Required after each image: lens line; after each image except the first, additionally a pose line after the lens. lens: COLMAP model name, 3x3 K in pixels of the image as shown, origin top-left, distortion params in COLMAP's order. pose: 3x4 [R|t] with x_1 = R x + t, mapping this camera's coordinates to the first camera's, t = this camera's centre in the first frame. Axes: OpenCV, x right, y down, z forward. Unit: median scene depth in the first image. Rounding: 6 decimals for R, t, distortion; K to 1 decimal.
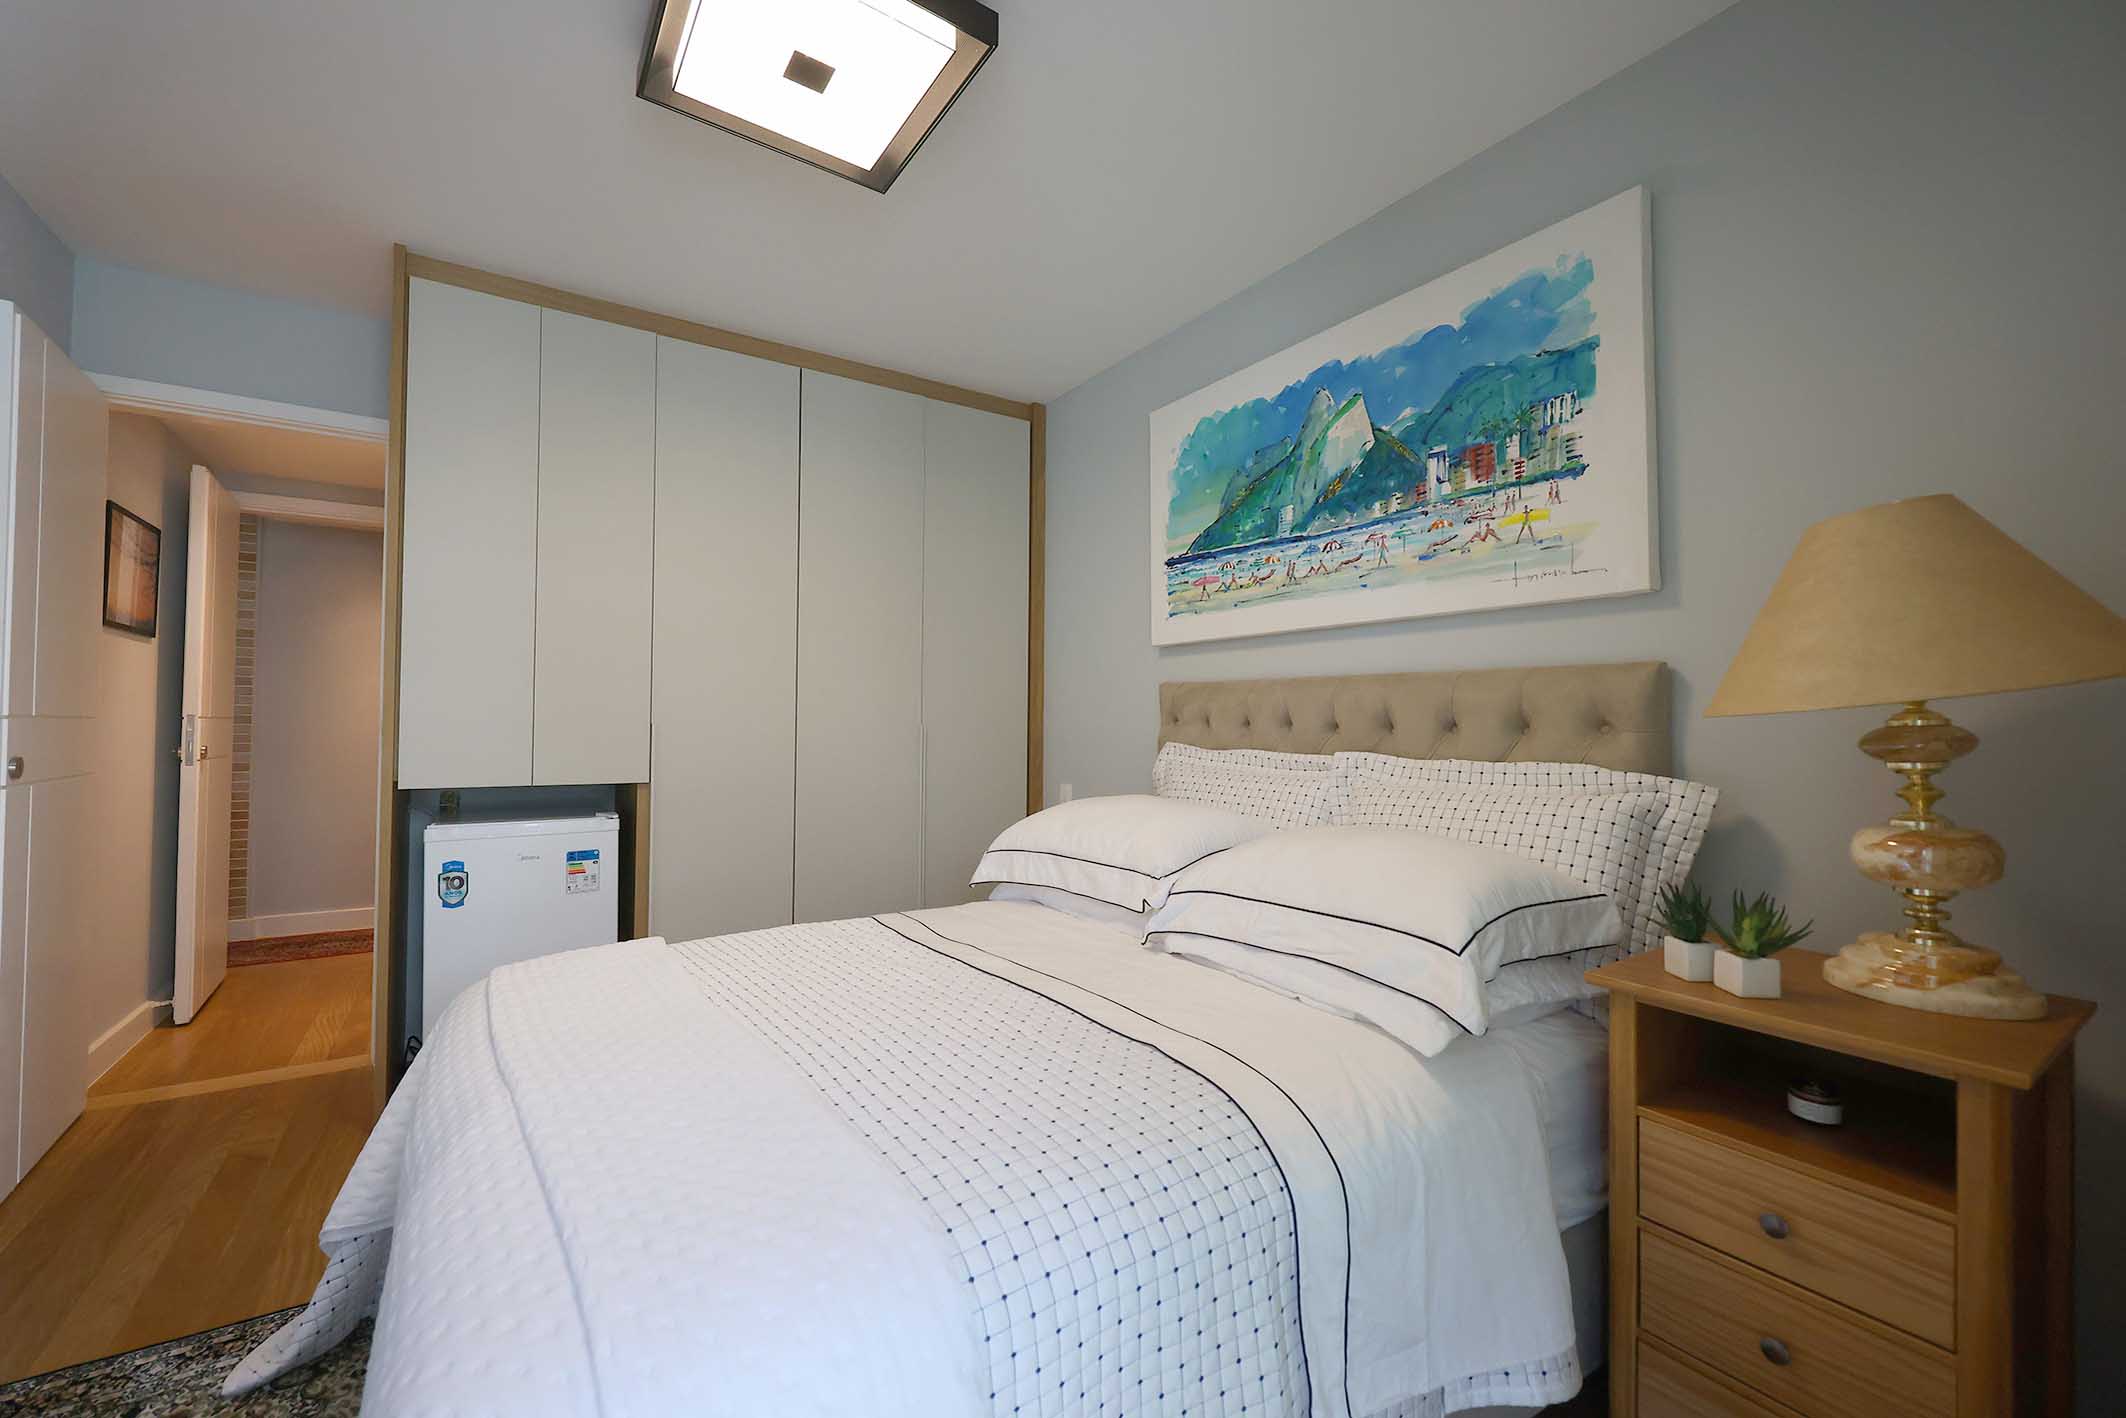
lens RADIAL K [[853.7, 0, 1064.4], [0, 853.7, 716.1], [0, 0, 1]] dist [-0.002112, 0.000159]
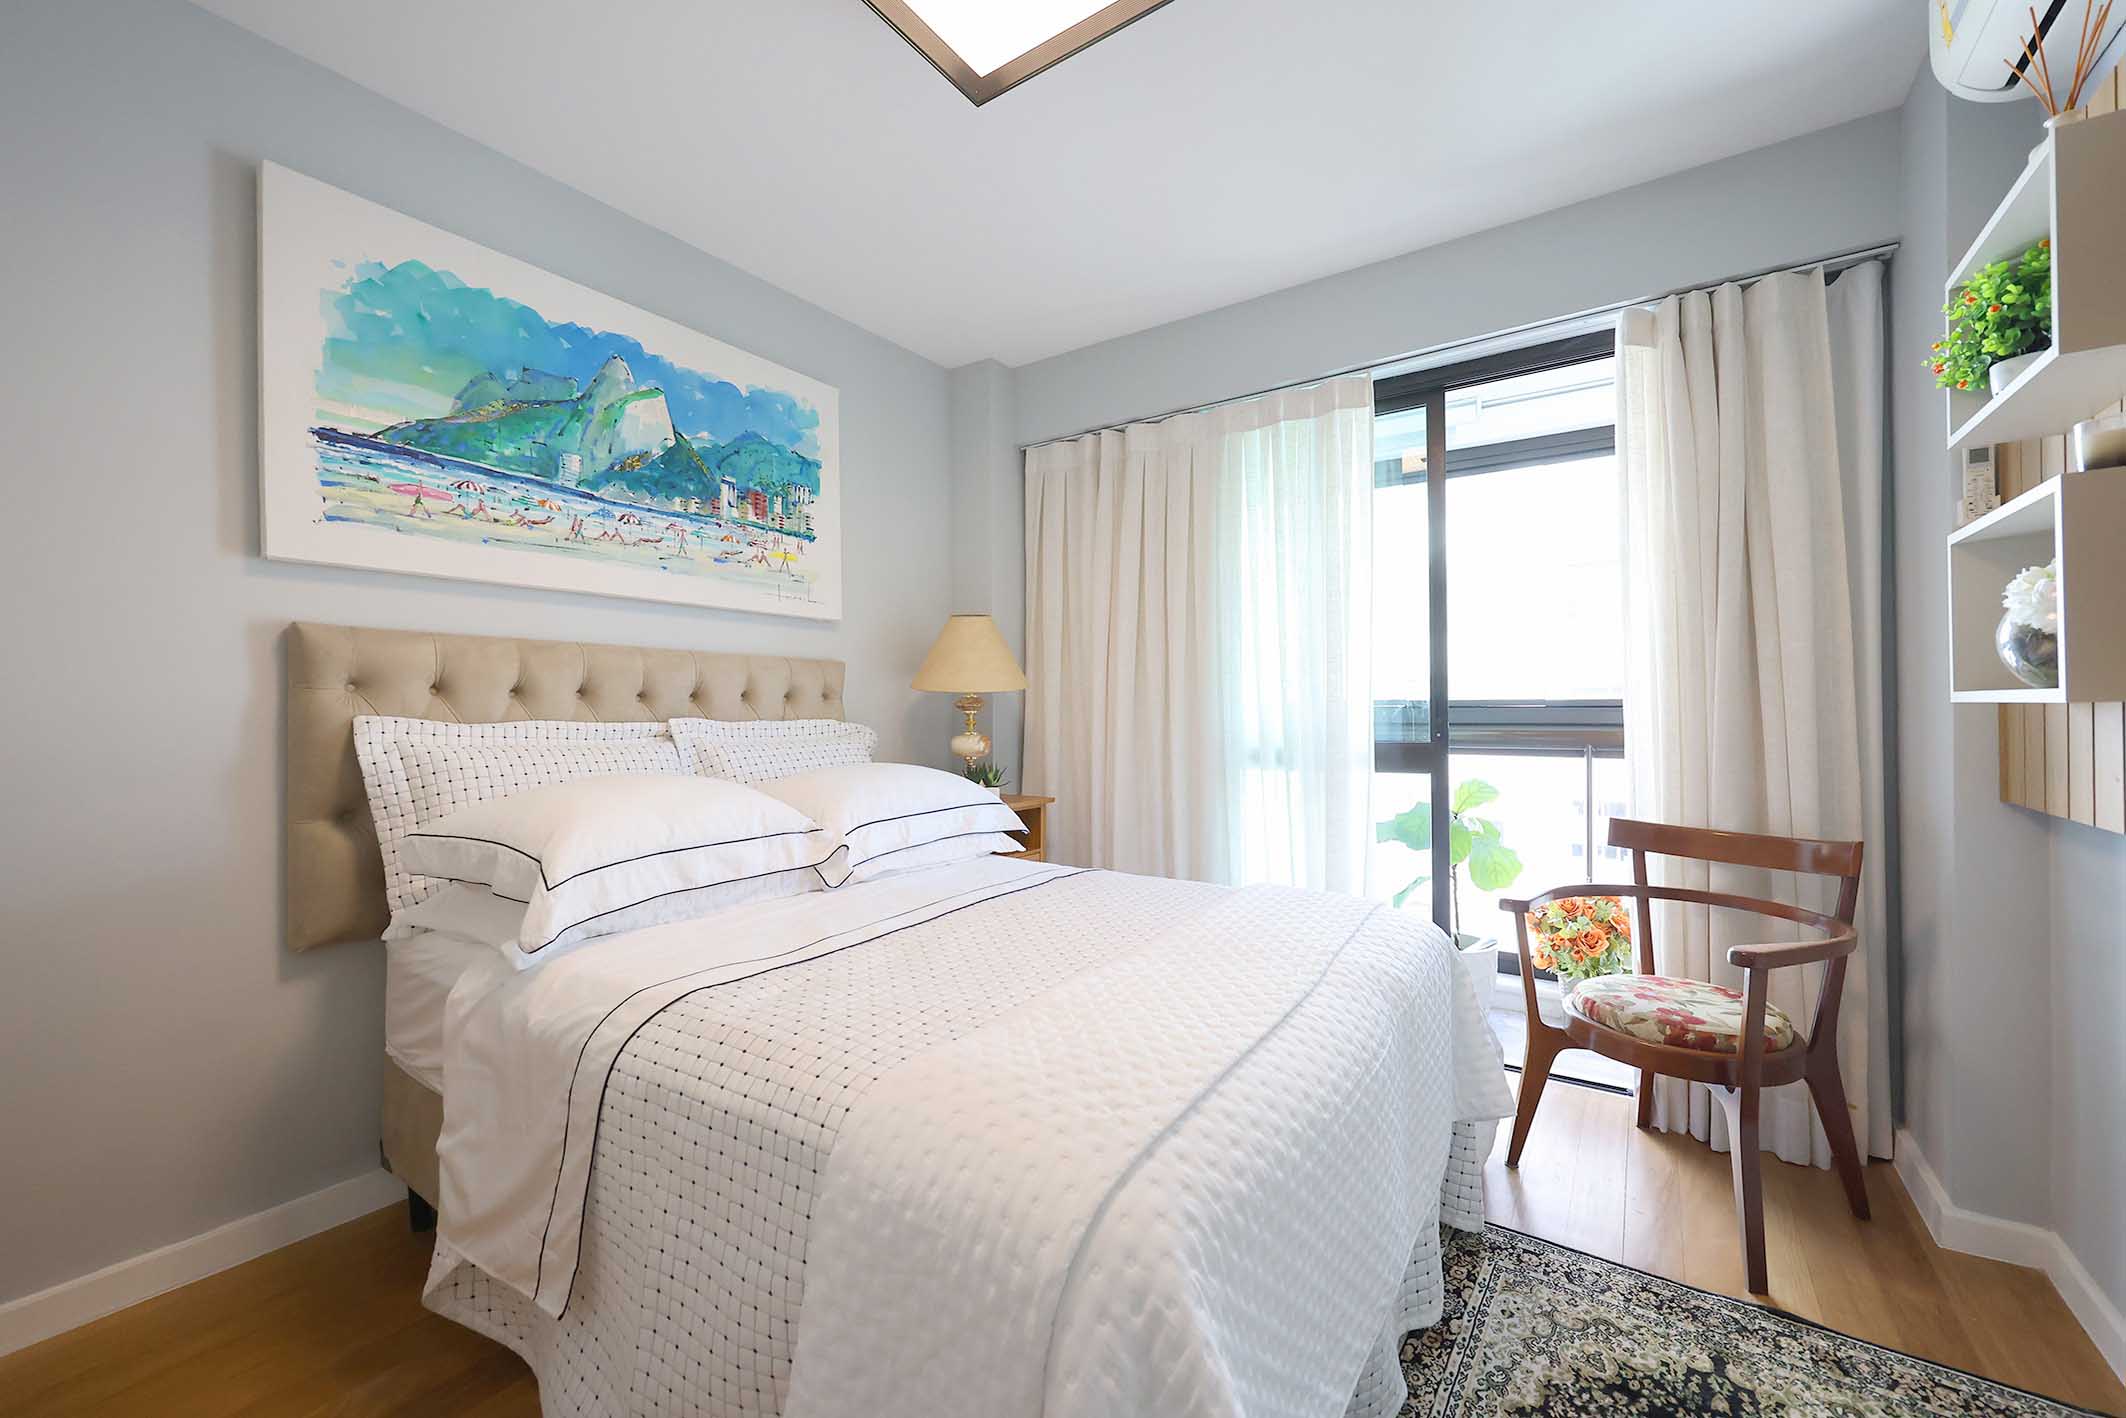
lens RADIAL K [[853.7, 0, 1058.8], [0, 853.7, 716.1], [0, 0, 1]] dist [-0.002112, 0.000159]
pose [[-0.378060, -0.015553, 0.925650, -0.856174], [-0.012898, 0.999850, 0.011532, 0.019785], [-0.925691, -0.007579, -0.378204, 0.931090]]
